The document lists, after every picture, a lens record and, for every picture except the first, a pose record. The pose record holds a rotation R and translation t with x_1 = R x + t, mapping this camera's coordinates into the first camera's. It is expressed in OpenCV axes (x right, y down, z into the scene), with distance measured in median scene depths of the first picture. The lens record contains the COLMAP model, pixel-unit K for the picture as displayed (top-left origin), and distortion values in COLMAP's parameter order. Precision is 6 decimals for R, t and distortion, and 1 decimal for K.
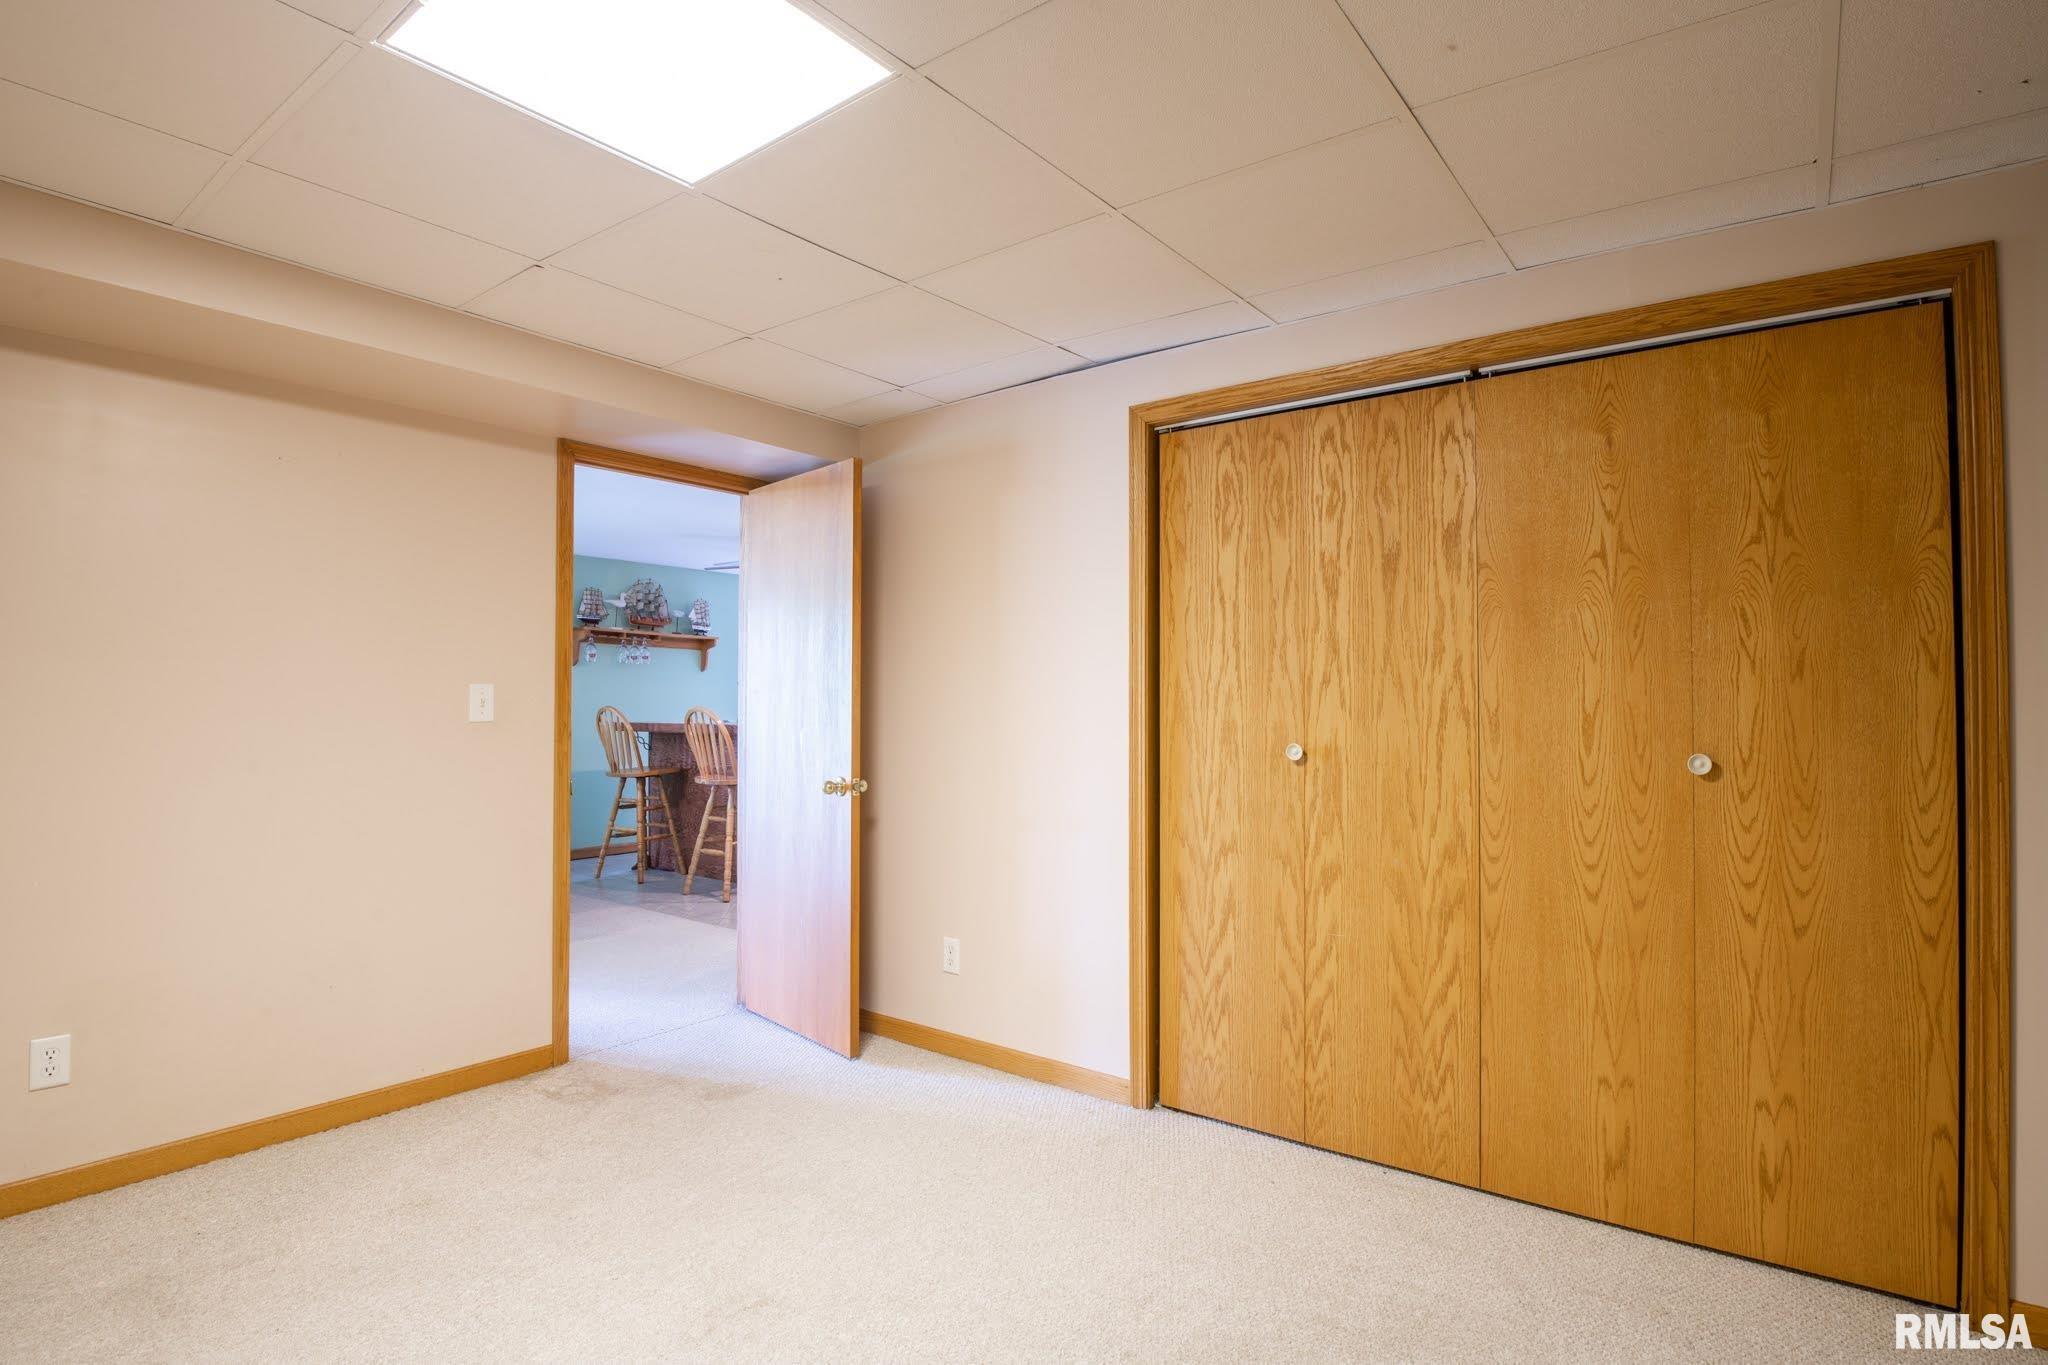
lens RADIAL K [[1008.6, 0, 1019.0], [0, 1008.6, 693.9], [0, 0, 1]] dist [-0.020487, -0.000358]
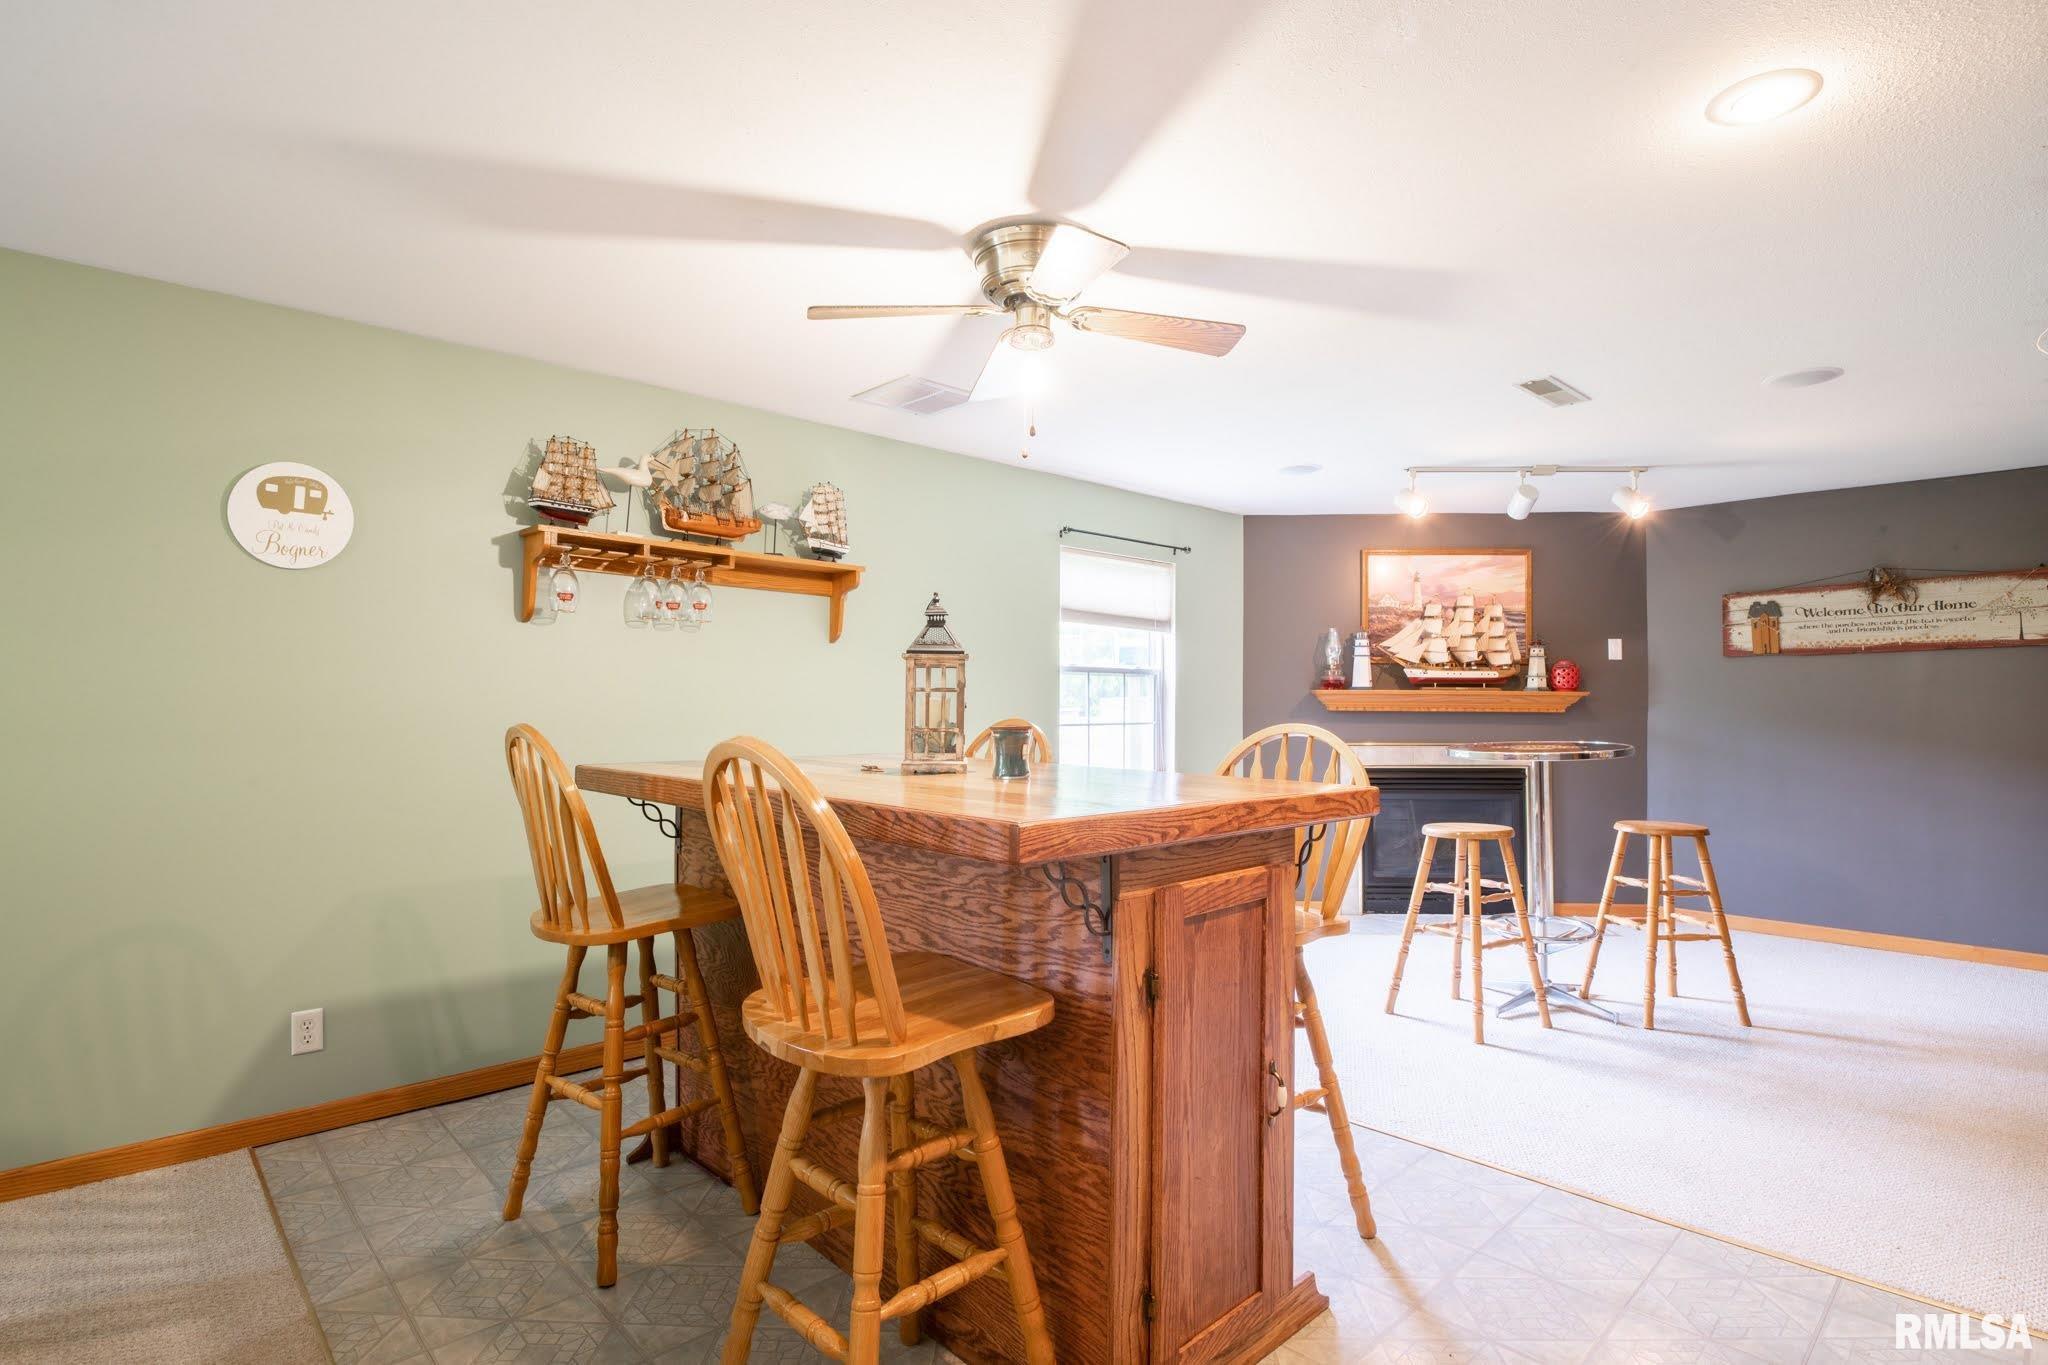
lens RADIAL K [[1008.6, 0, 1027.6], [0, 1008.6, 680.3], [0, 0, 1]] dist [-0.020487, -0.000358]
pose [[0.987542, -0.004019, -0.157304, -0.164356], [0.001172, 0.999834, -0.018186, 0.004107], [0.157351, 0.017775, 0.987383, 0.596844]]
